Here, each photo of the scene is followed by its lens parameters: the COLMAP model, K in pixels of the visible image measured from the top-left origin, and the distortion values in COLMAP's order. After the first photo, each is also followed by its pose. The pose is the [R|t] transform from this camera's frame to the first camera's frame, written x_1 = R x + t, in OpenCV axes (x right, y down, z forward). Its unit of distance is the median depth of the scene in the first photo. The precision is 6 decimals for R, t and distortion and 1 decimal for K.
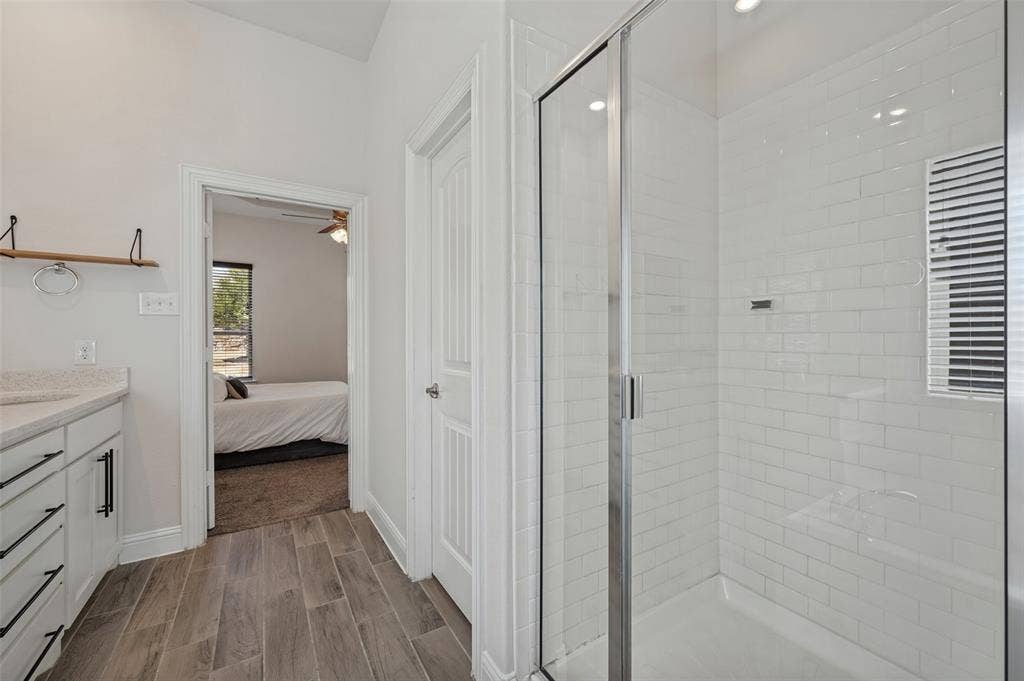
lens RADIAL K [[404.5, 0, 513.1], [0, 404.5, 339.0], [0, 0, 1]] dist [0.001370, -0.000218]
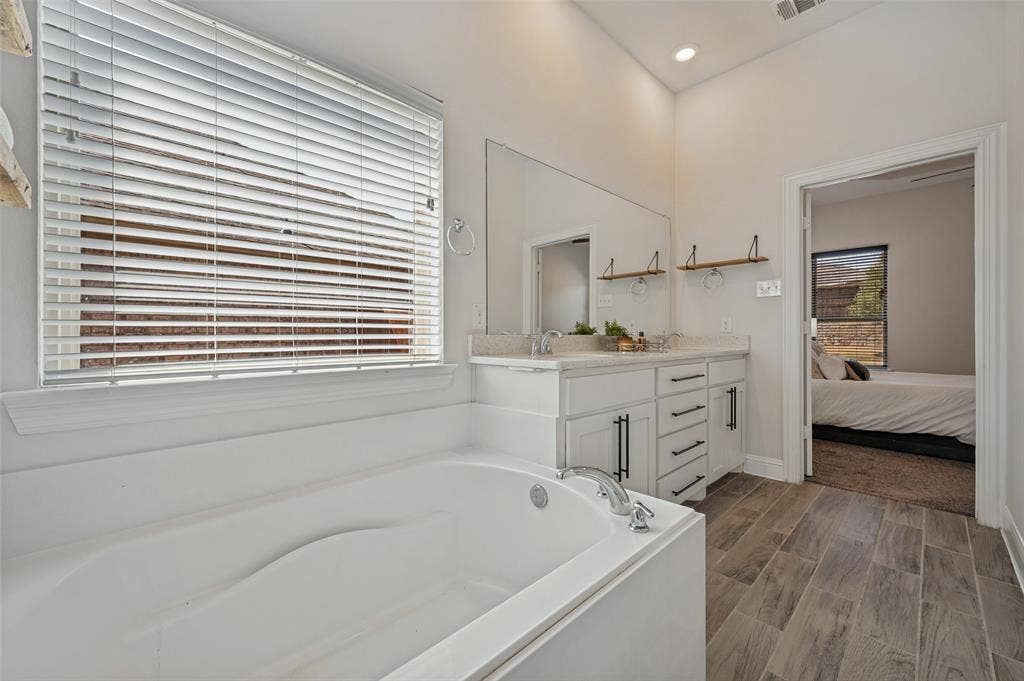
lens RADIAL K [[404.5, 0, 513.0], [0, 404.5, 337.0], [0, 0, 1]] dist [0.001370, -0.000218]
pose [[0.207874, 0.005440, -0.978141, 0.233753], [-0.000220, 0.999985, 0.005515, 0.061343], [0.978156, -0.000931, 0.207872, -0.088969]]
